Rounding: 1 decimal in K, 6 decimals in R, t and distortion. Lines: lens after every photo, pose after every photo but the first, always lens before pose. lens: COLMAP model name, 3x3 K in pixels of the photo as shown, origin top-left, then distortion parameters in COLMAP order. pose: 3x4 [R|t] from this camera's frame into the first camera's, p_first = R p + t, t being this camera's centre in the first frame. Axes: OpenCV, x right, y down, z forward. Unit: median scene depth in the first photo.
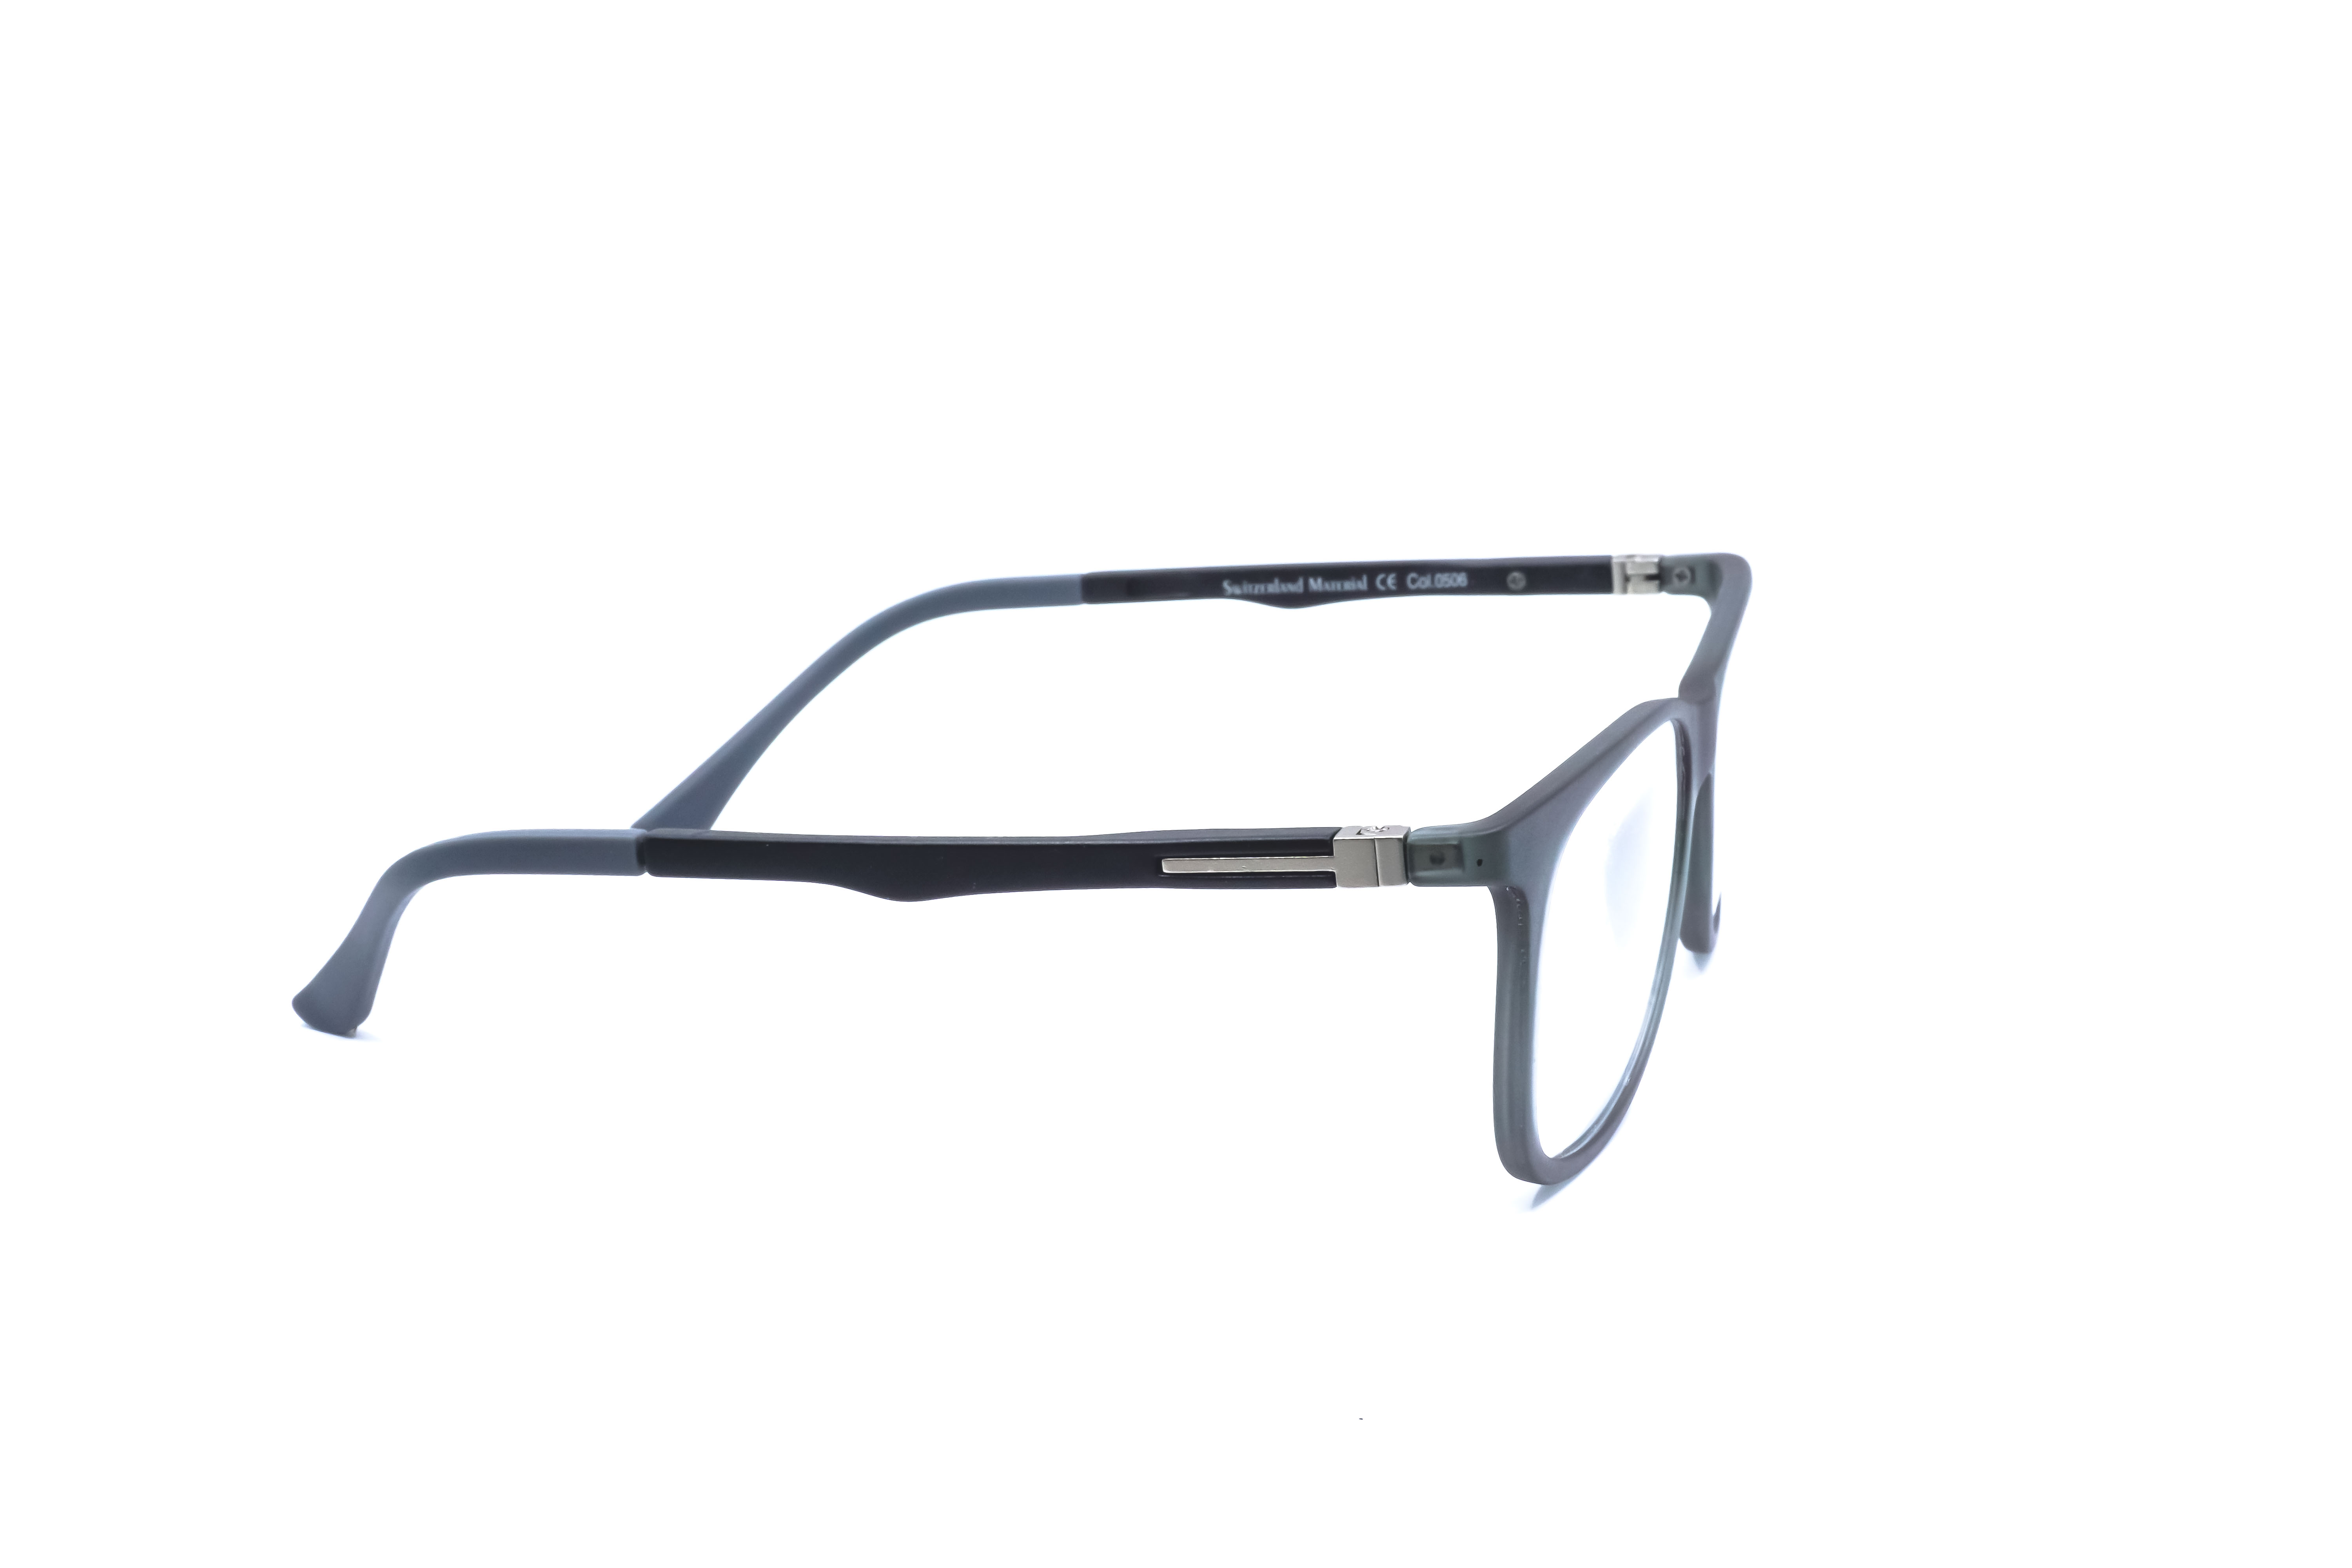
lens RADIAL K [[3397.4, 0, 1175.1], [0, 3397.4, 783.9], [0, 0, 1]] dist [0.019114, 0.000000]
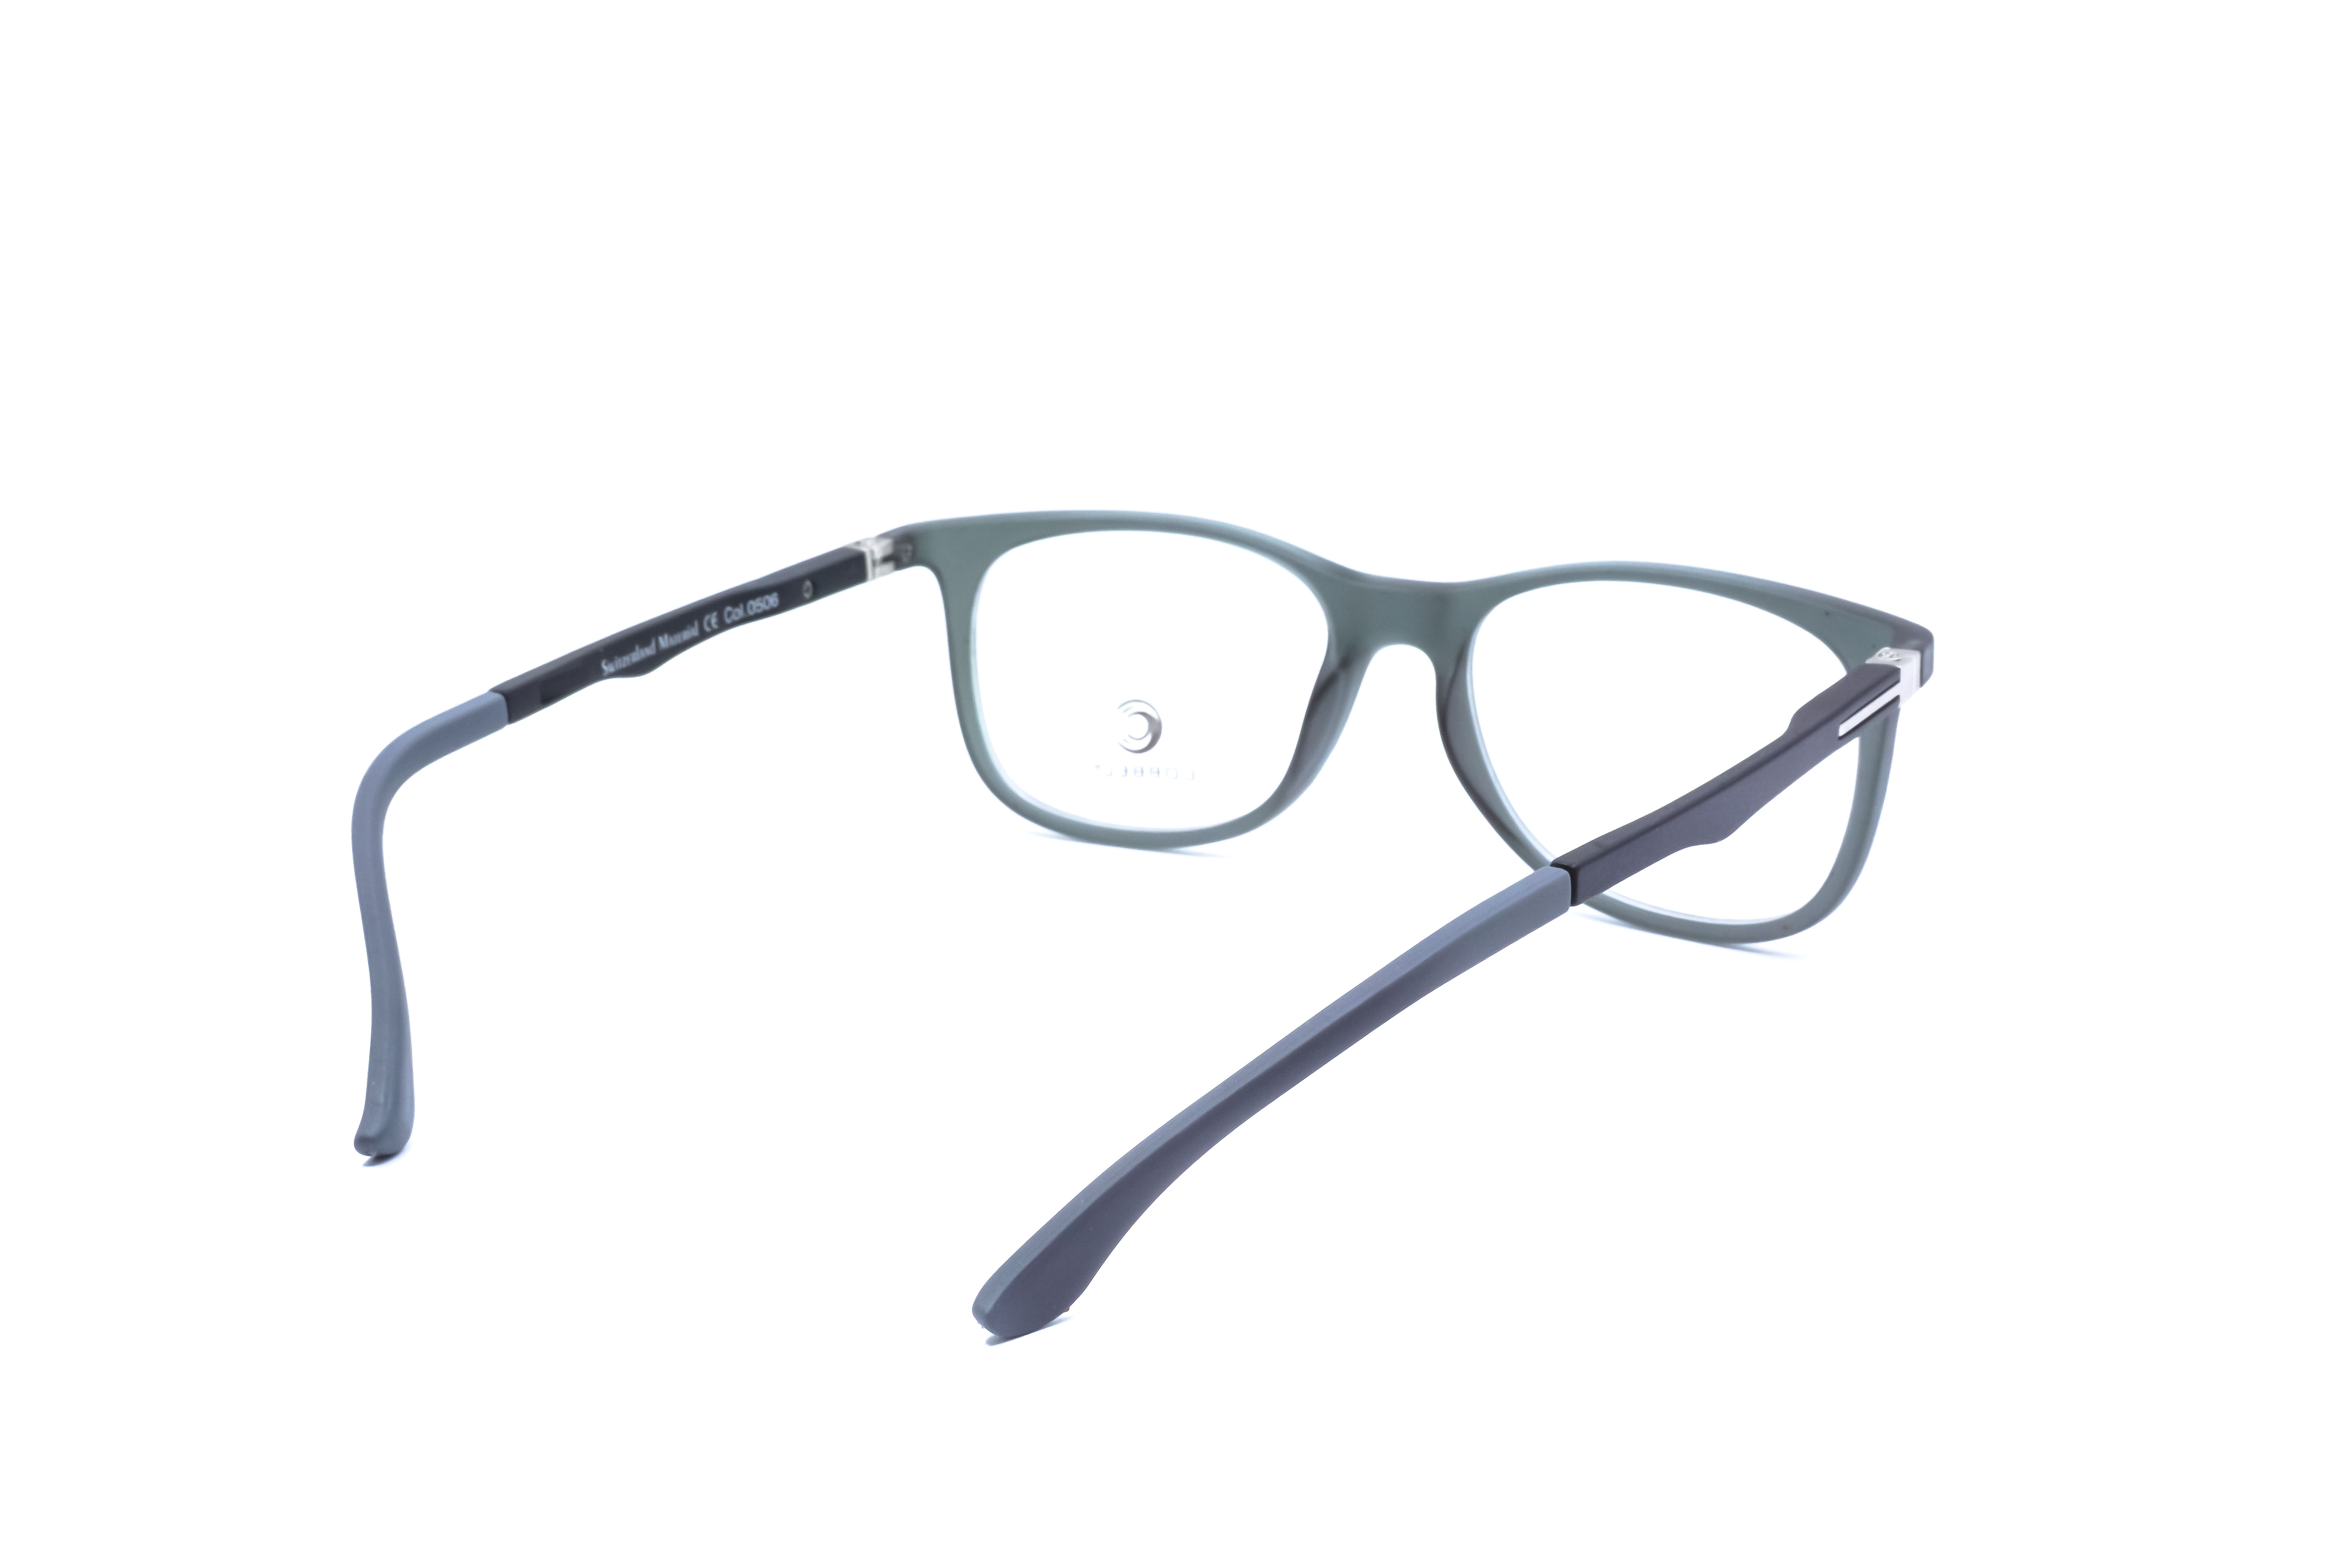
lens RADIAL K [[3397.4, 0, 1194.7], [0, 3397.4, 774.6], [0, 0, 1]] dist [0.019114, 0.000000]
pose [[0.257323, -0.231321, 0.938230, -0.802565], [0.241864, 0.955439, 0.169229, -0.147100], [-0.935568, 0.183378, 0.301805, 0.603390]]
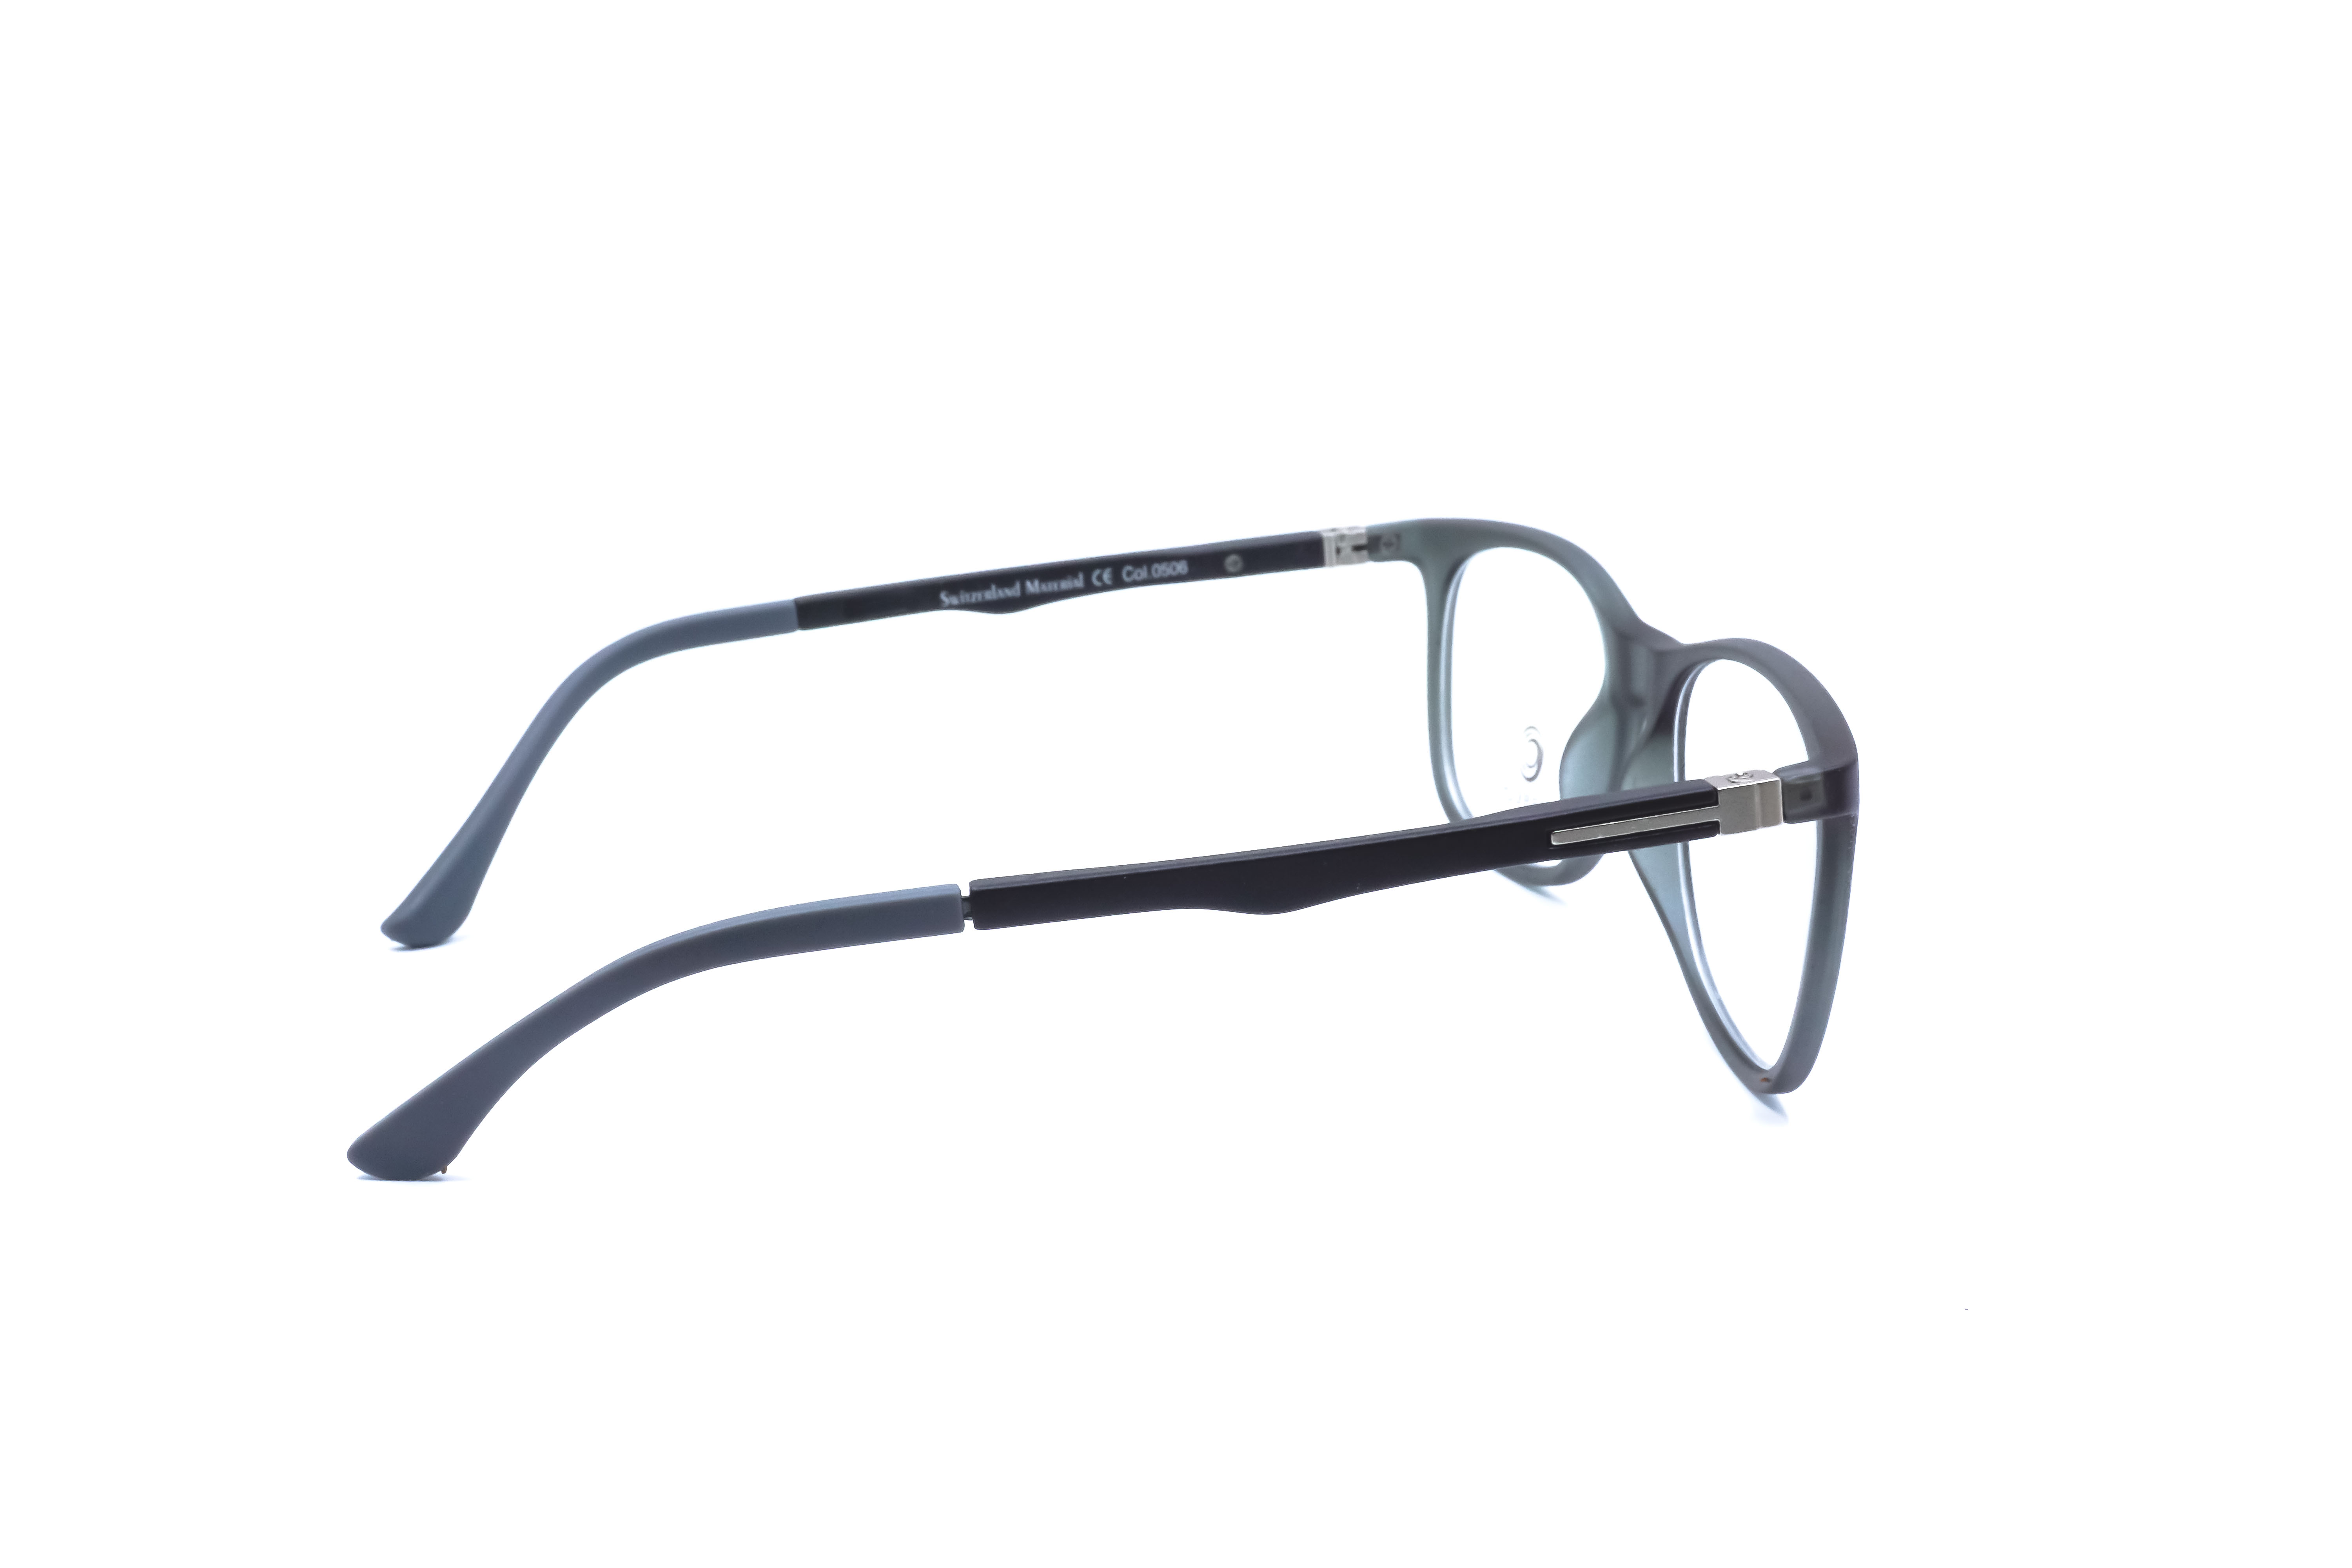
lens RADIAL K [[3397.4, 0, 1167.3], [0, 3397.4, 788.3], [0, 0, 1]] dist [0.019114, 0.000000]
pose [[0.870003, -0.120741, 0.478033, -0.412292], [0.122412, 0.992090, 0.027796, -0.023311], [-0.477608, 0.034335, 0.877902, 0.111873]]
